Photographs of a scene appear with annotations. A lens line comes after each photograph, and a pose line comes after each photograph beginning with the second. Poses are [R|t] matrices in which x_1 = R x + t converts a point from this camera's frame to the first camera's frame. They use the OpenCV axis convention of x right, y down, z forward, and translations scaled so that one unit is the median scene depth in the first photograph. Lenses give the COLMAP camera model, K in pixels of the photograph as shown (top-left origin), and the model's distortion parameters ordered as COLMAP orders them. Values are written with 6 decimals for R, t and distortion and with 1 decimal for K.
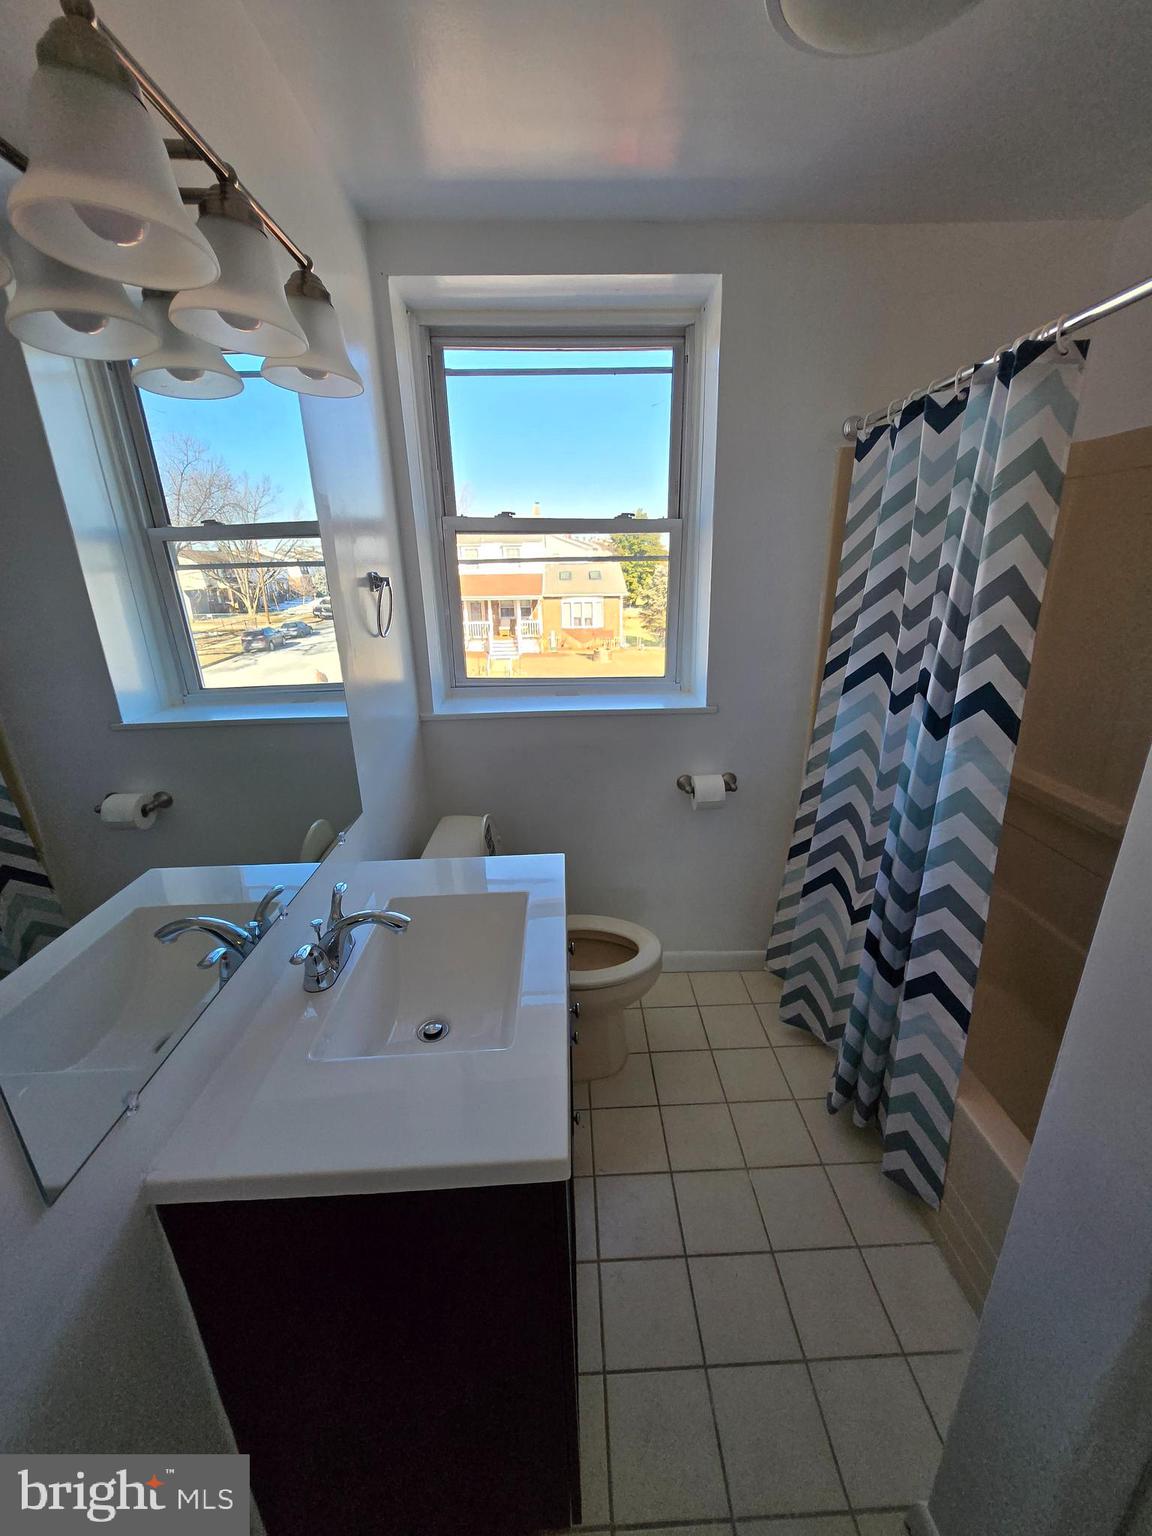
lens RADIAL K [[609.7, 0, 580.1], [0, 609.7, 761.9], [0, 0, 1]] dist [0.007941, -0.002761]
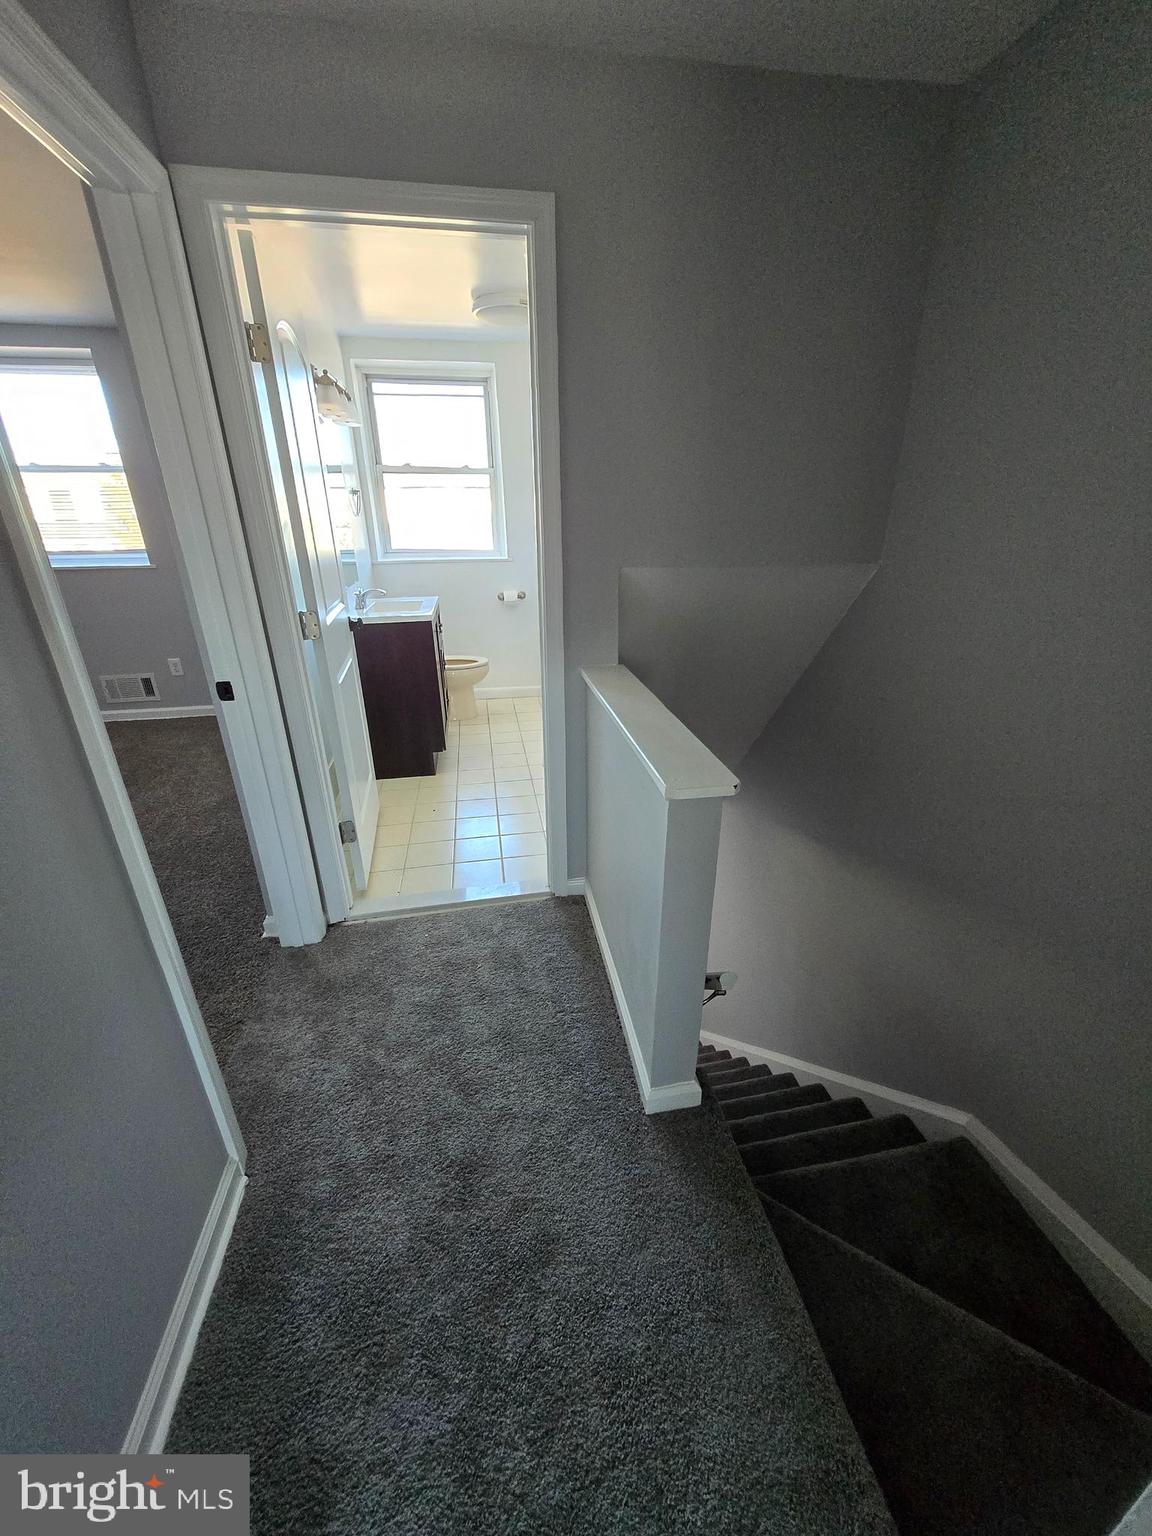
lens RADIAL K [[609.7, 0, 585.1], [0, 609.7, 769.5], [0, 0, 1]] dist [0.007941, -0.002761]
pose [[0.989488, -0.046952, 0.136781, 0.151265], [0.036156, 0.996109, 0.080371, 0.506967], [-0.140023, -0.074581, 0.987335, -1.276766]]
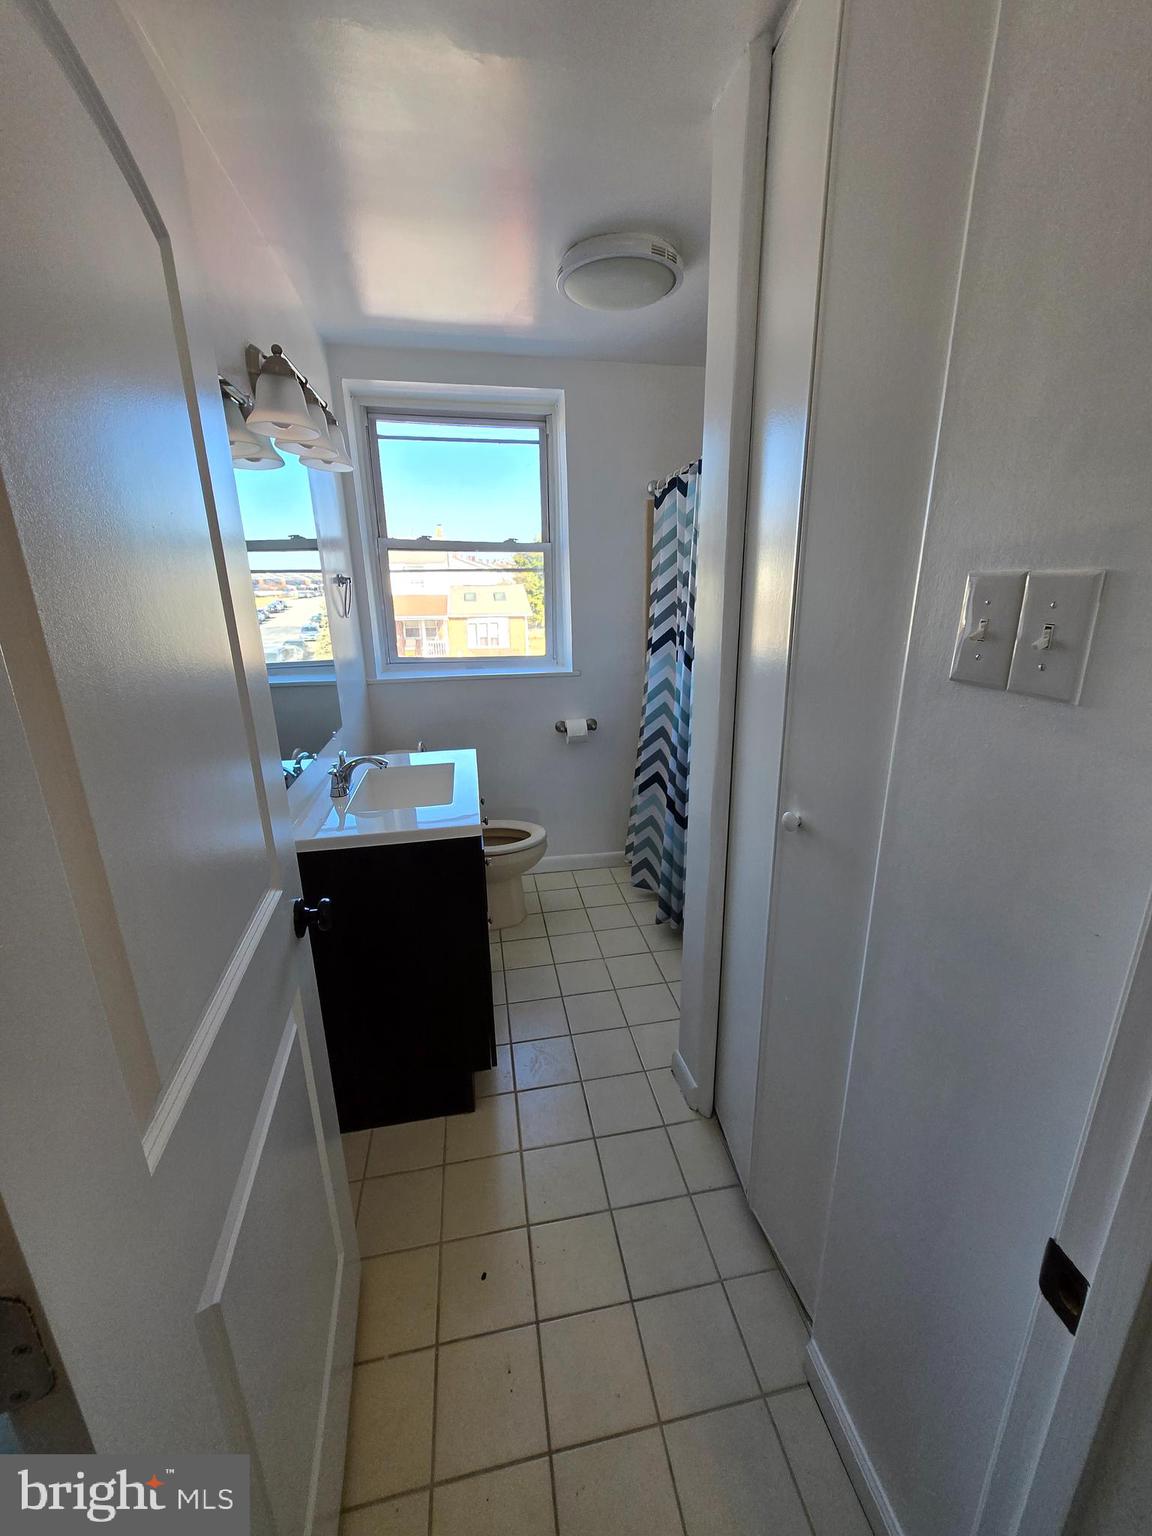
lens RADIAL K [[609.7, 0, 588.4], [0, 609.7, 761.3], [0, 0, 1]] dist [0.007941, -0.002761]
pose [[0.986828, -0.037514, 0.157366, 0.008870], [0.042982, 0.998580, -0.031486, 0.173148], [-0.155961, 0.037836, 0.987038, -0.435586]]
